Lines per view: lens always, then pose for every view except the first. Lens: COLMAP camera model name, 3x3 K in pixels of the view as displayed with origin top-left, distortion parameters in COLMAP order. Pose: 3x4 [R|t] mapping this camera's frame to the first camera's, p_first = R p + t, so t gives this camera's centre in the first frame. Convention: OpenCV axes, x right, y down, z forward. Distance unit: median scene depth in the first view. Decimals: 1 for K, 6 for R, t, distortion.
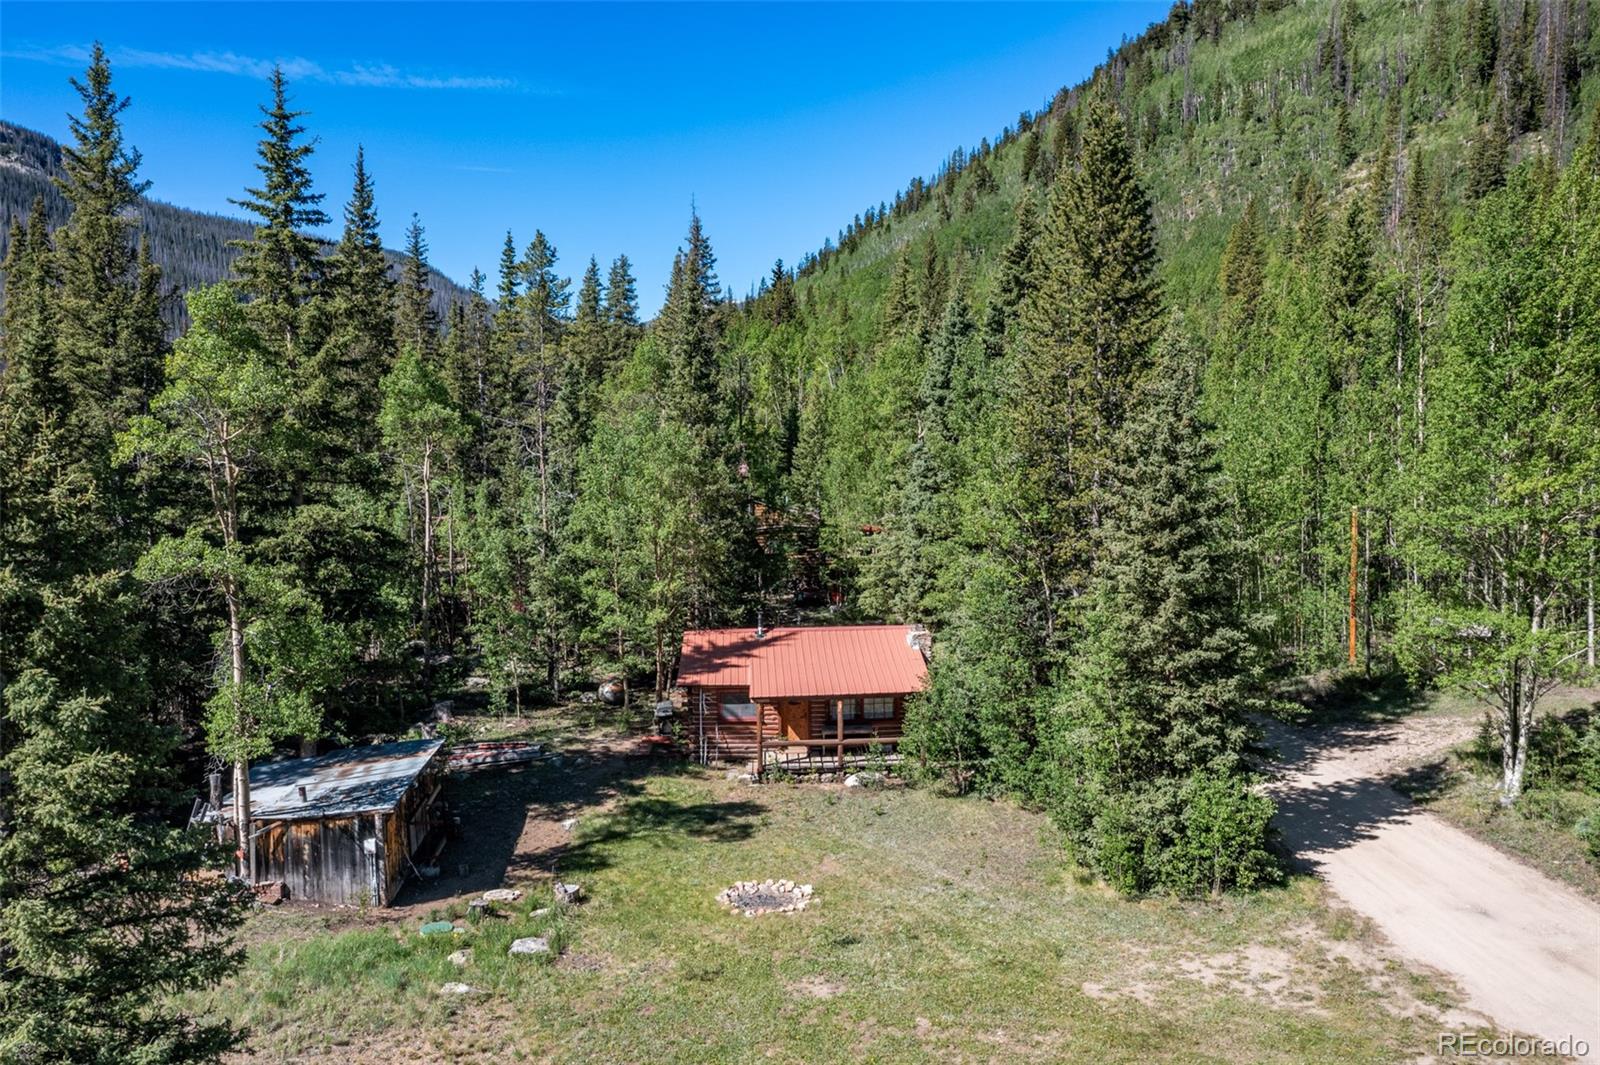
lens RADIAL K [[1266.1, 0, 799.2], [0, 1266.1, 543.4], [0, 0, 1]] dist [-0.018142, 0.011873]
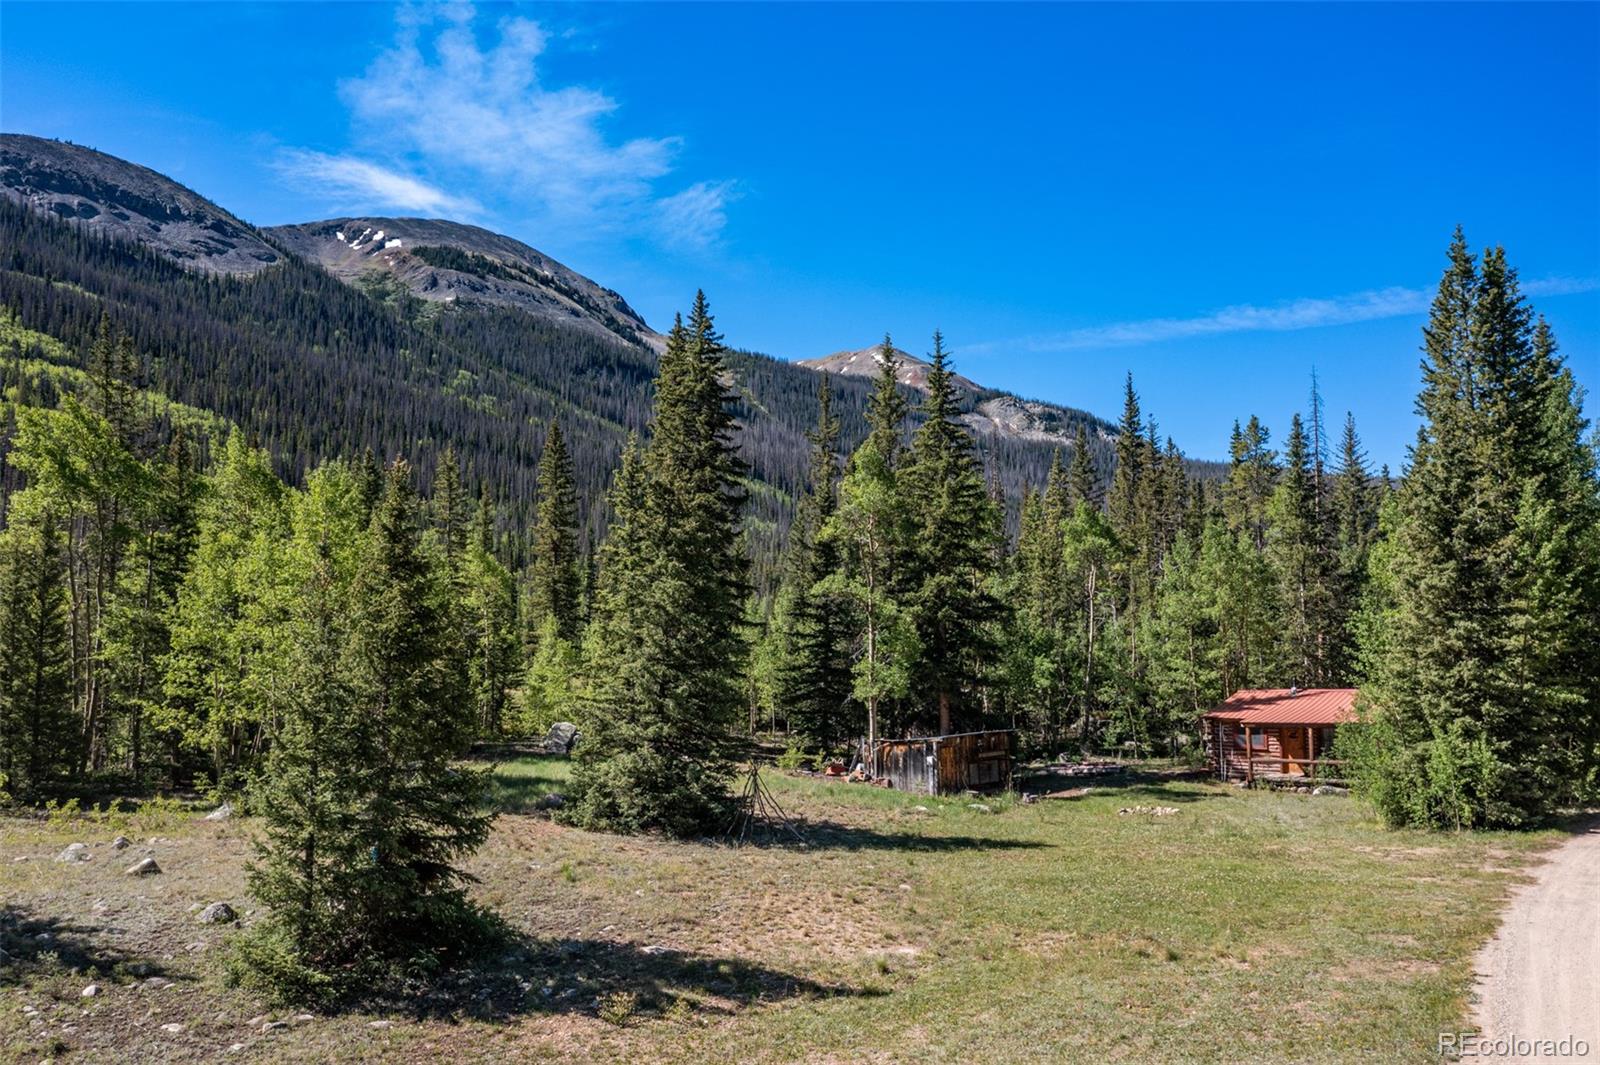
lens RADIAL K [[1266.1, 0, 803.1], [0, 1266.1, 541.1], [0, 0, 1]] dist [-0.018142, 0.011873]
pose [[0.727532, -0.065432, -0.682946, 0.551368], [-0.062965, 0.984873, -0.161435, 0.179825], [0.683178, 0.160451, 0.712407, -0.290719]]
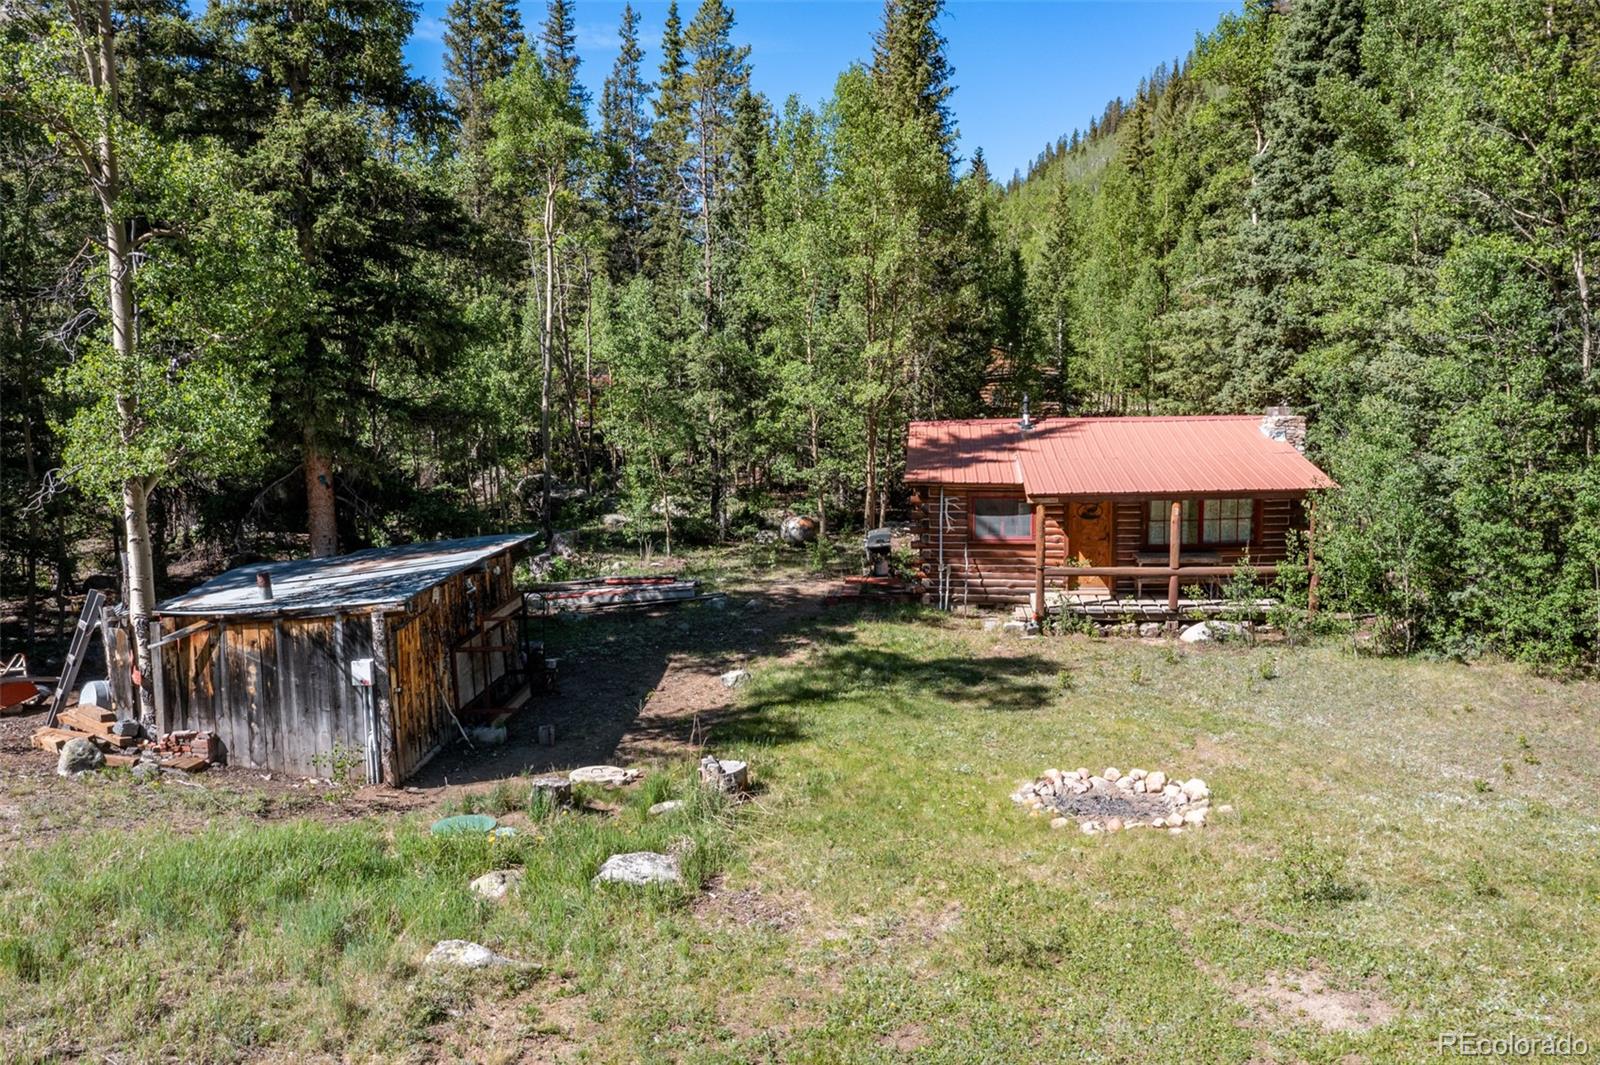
lens RADIAL K [[1266.1, 0, 800.0], [0, 1266.1, 535.4], [0, 0, 1]] dist [-0.018142, 0.011873]
pose [[0.990284, 0.014744, -0.138278, -0.063485], [-0.010451, 0.999442, 0.031721, 0.124843], [0.138669, -0.029968, 0.989885, 0.380634]]
